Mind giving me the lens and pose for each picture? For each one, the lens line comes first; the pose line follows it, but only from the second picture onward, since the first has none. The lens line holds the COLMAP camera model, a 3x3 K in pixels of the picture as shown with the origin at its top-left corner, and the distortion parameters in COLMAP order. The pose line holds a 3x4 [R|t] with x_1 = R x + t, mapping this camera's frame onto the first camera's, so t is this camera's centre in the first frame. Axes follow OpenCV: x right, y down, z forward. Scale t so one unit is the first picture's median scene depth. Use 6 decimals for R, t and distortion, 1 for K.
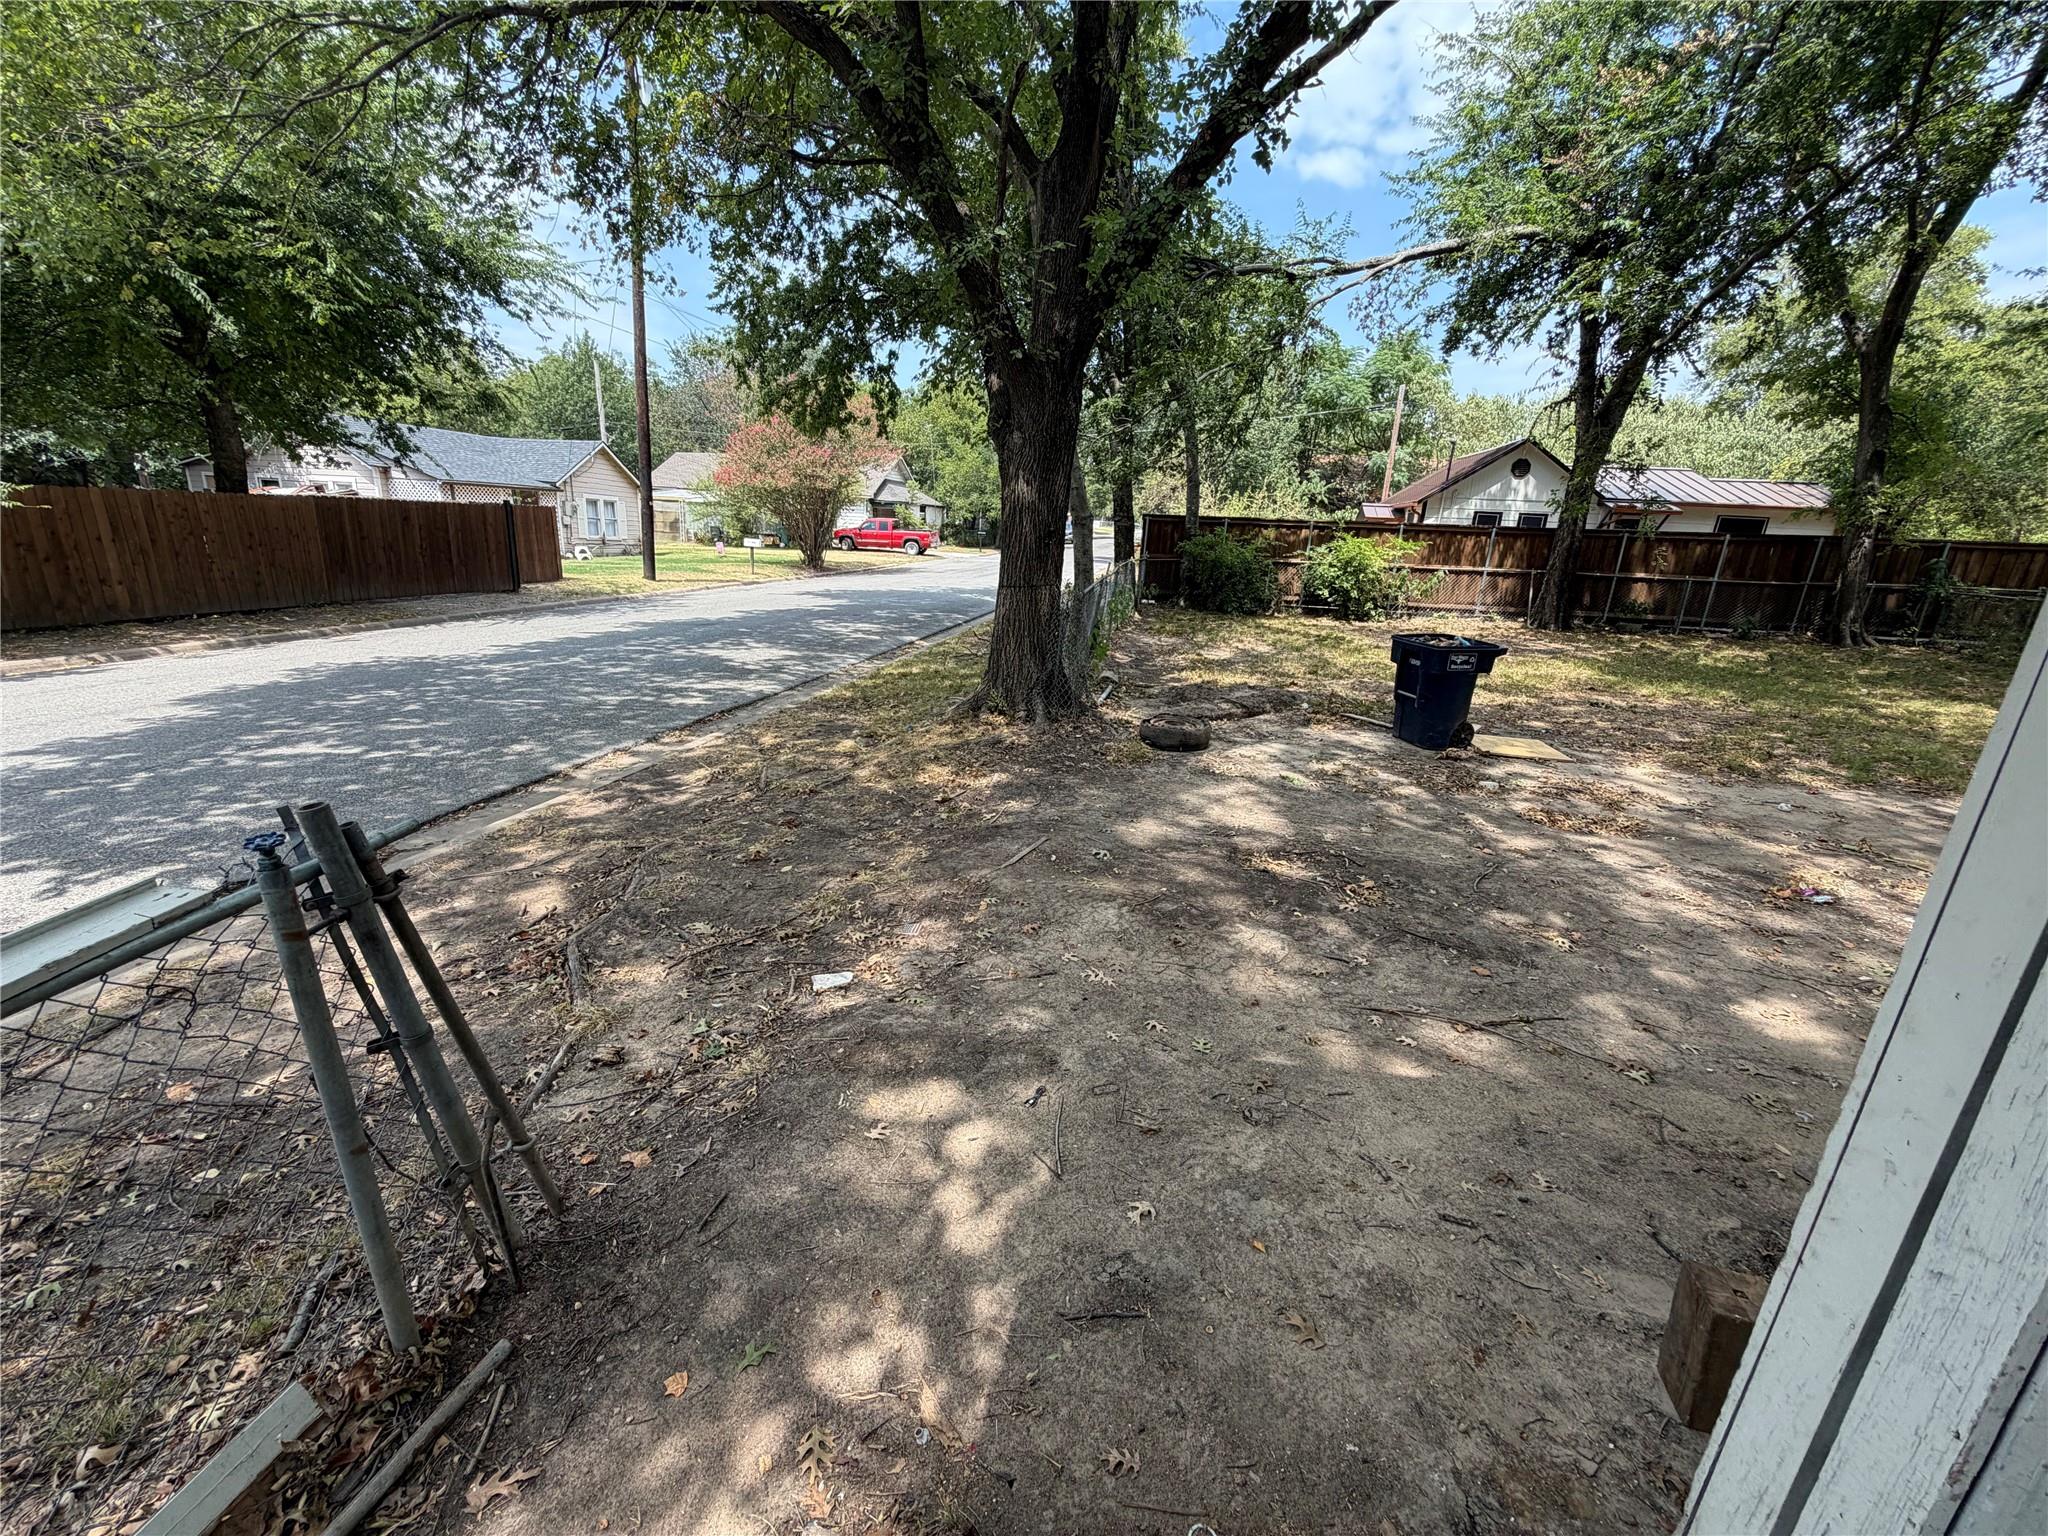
lens RADIAL K [[816.7, 0, 1022.2], [0, 816.7, 775.7], [0, 0, 1]] dist [0.000792, 0.000027]
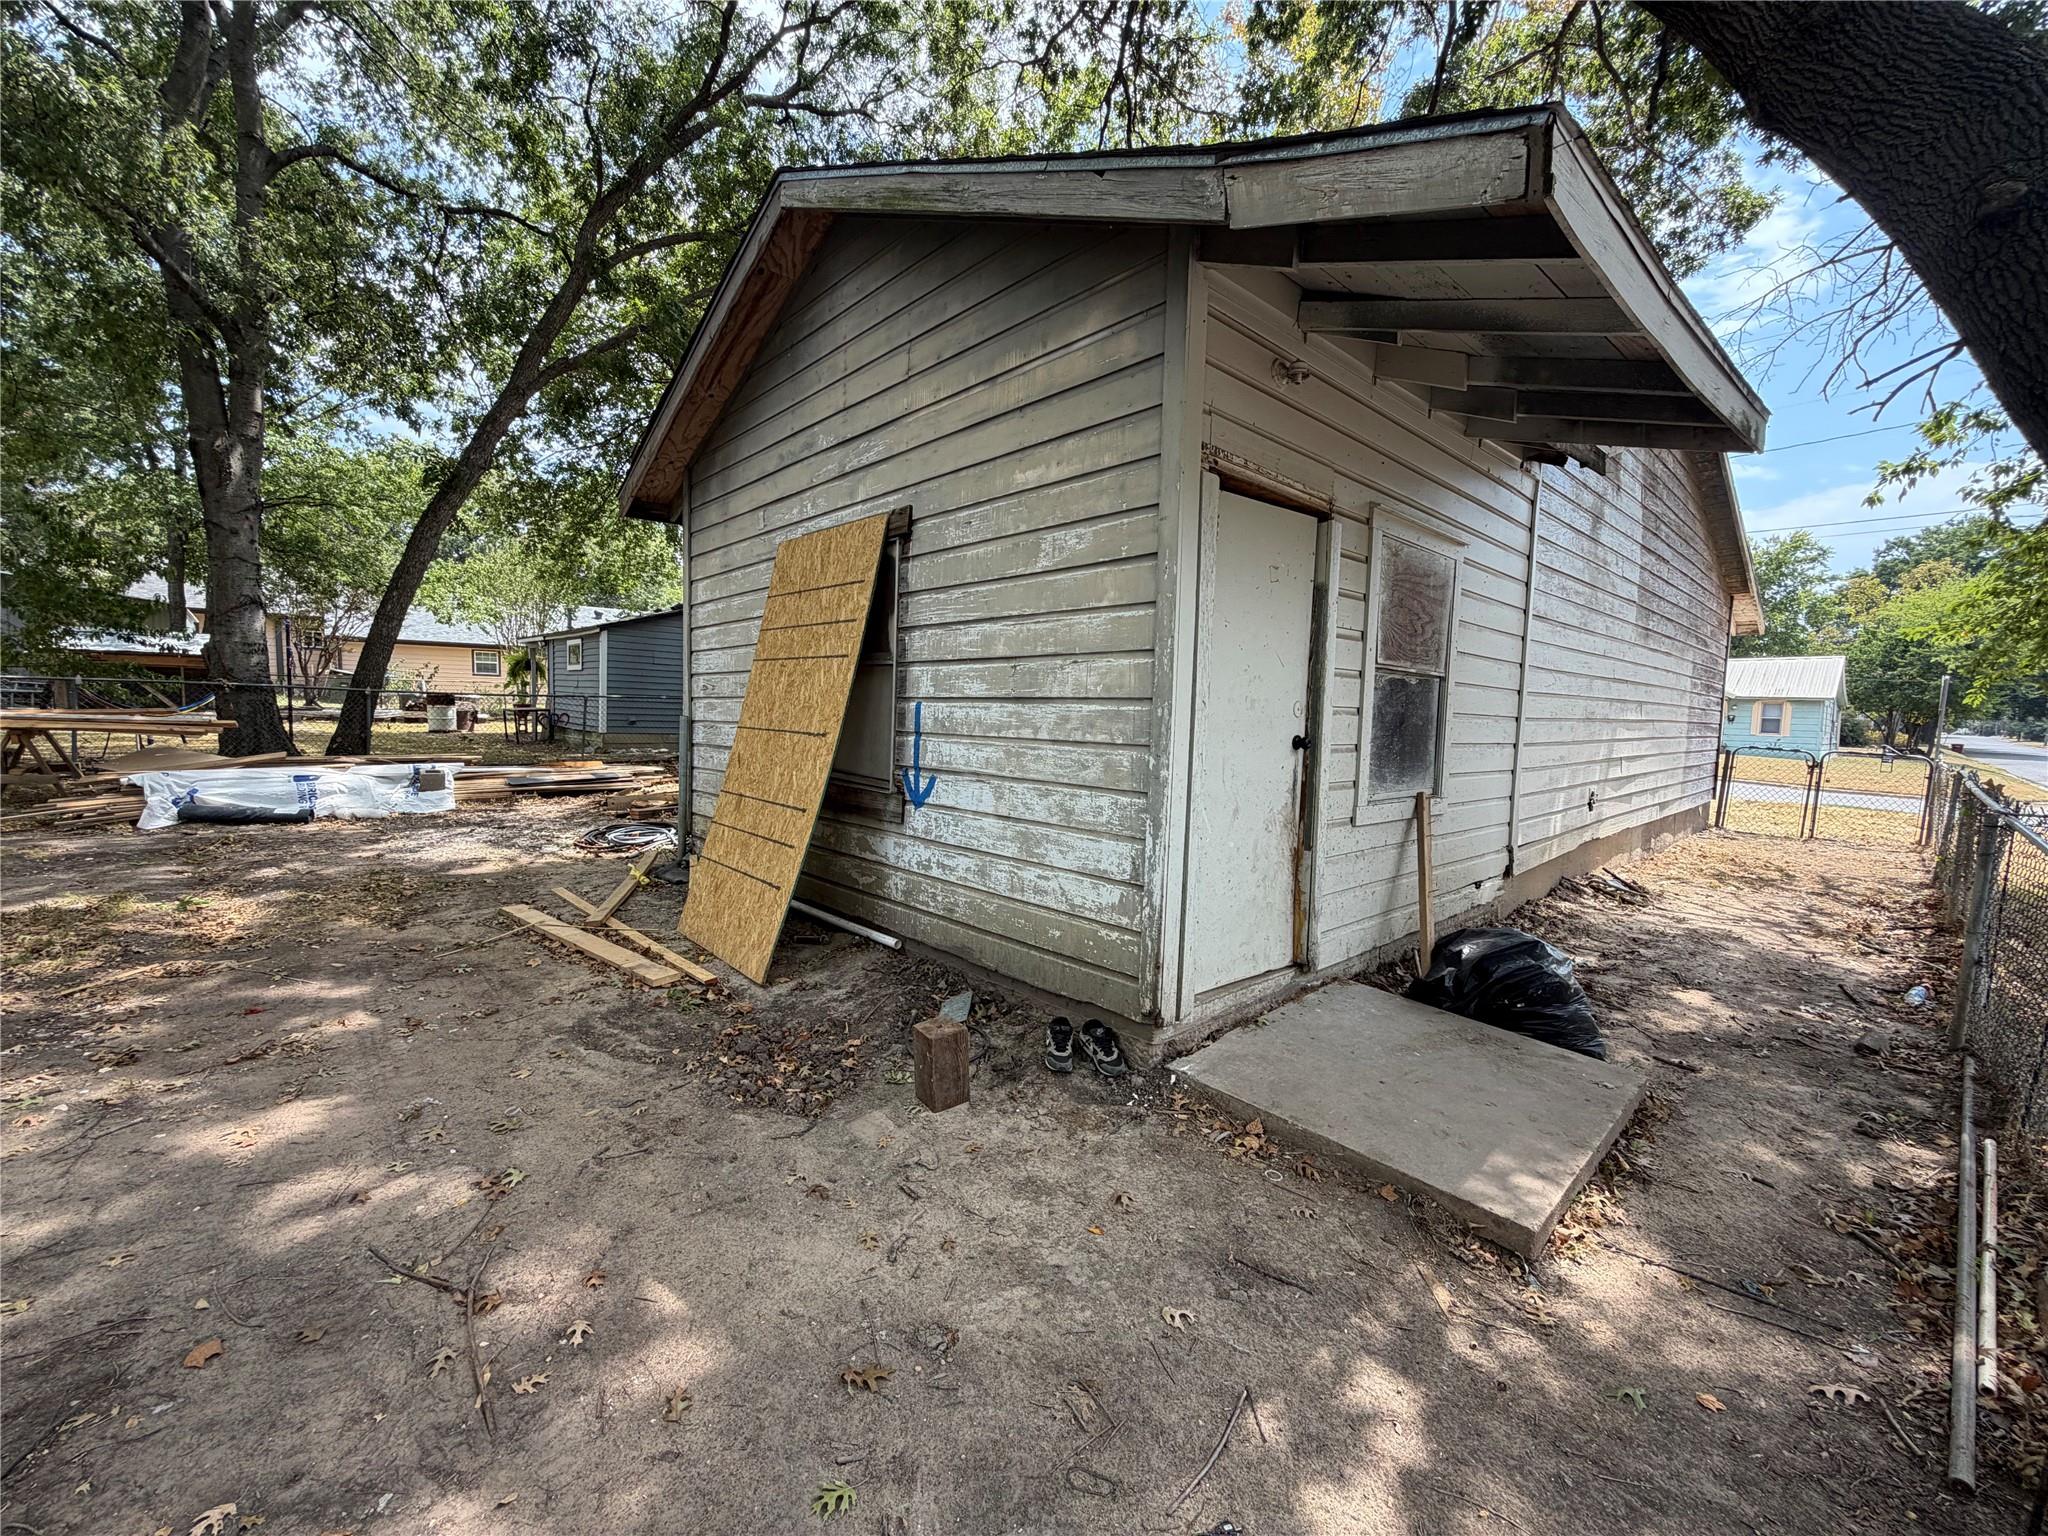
lens RADIAL K [[816.7, 0, 1019.6], [0, 816.7, 769.0], [0, 0, 1]] dist [0.000792, 0.000027]
pose [[-0.815483, -0.119299, 0.566352, -0.020377], [0.097083, 0.936468, 0.337050, -0.047918], [-0.570580, 0.329842, -0.752092, 0.209829]]
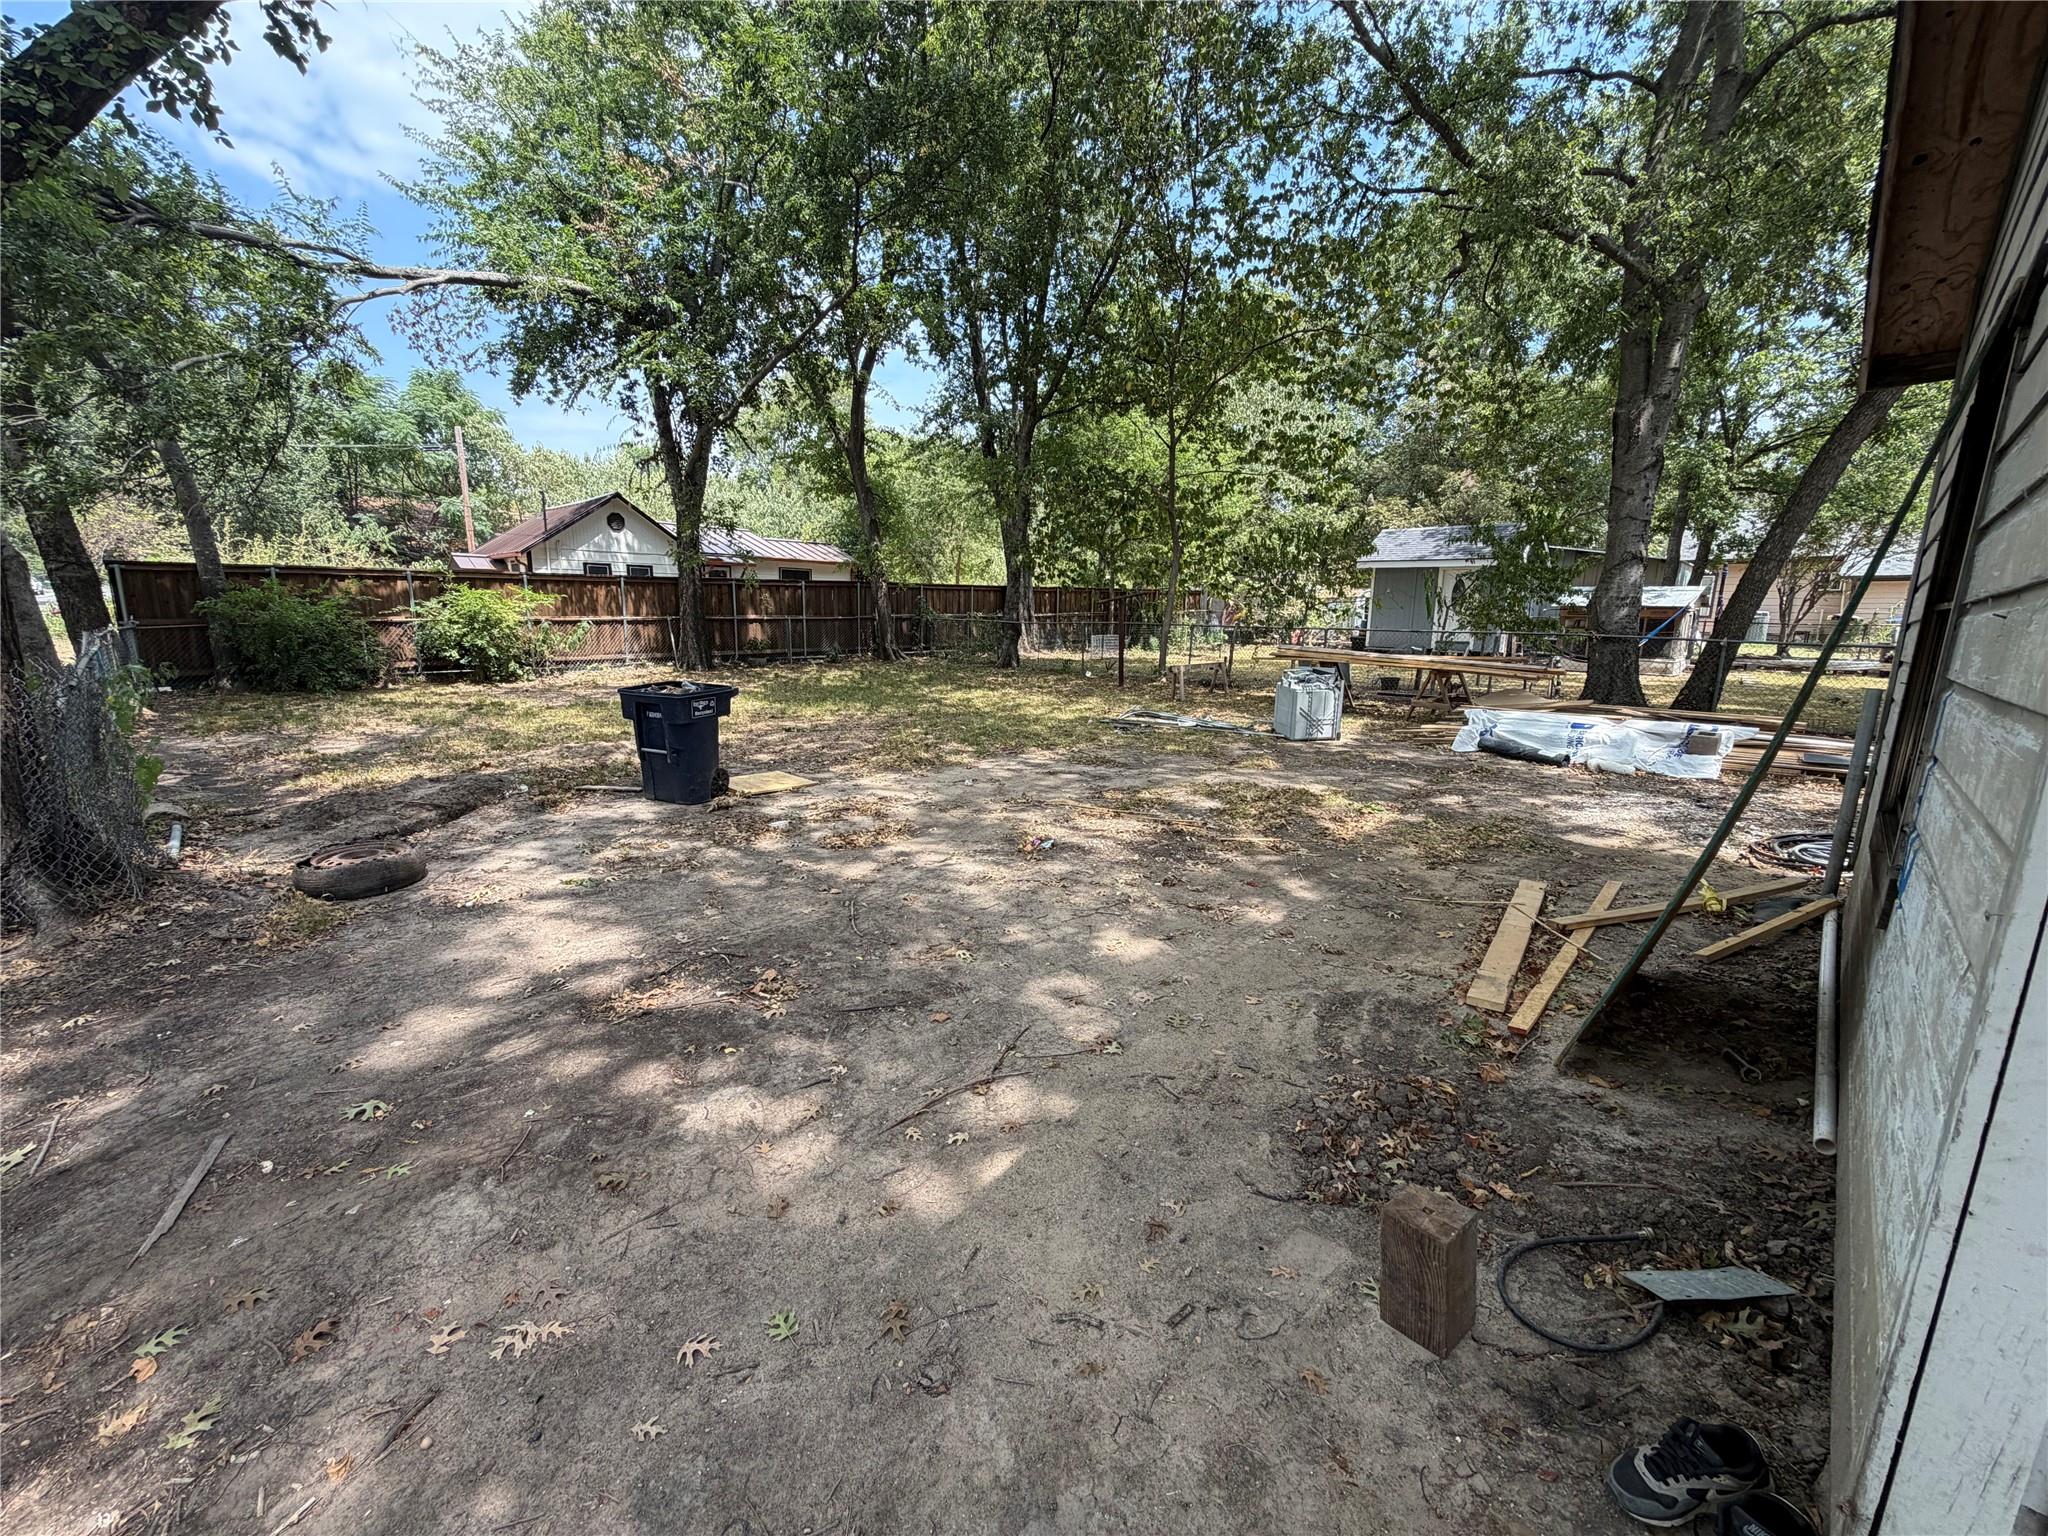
lens RADIAL K [[816.7, 0, 1019.0], [0, 816.7, 770.6], [0, 0, 1]] dist [0.000792, 0.000027]
pose [[0.545086, -0.198726, 0.814487, -0.020899], [0.254193, 0.964945, 0.065320, -0.015618], [-0.798916, 0.171432, 0.576493, 0.072711]]
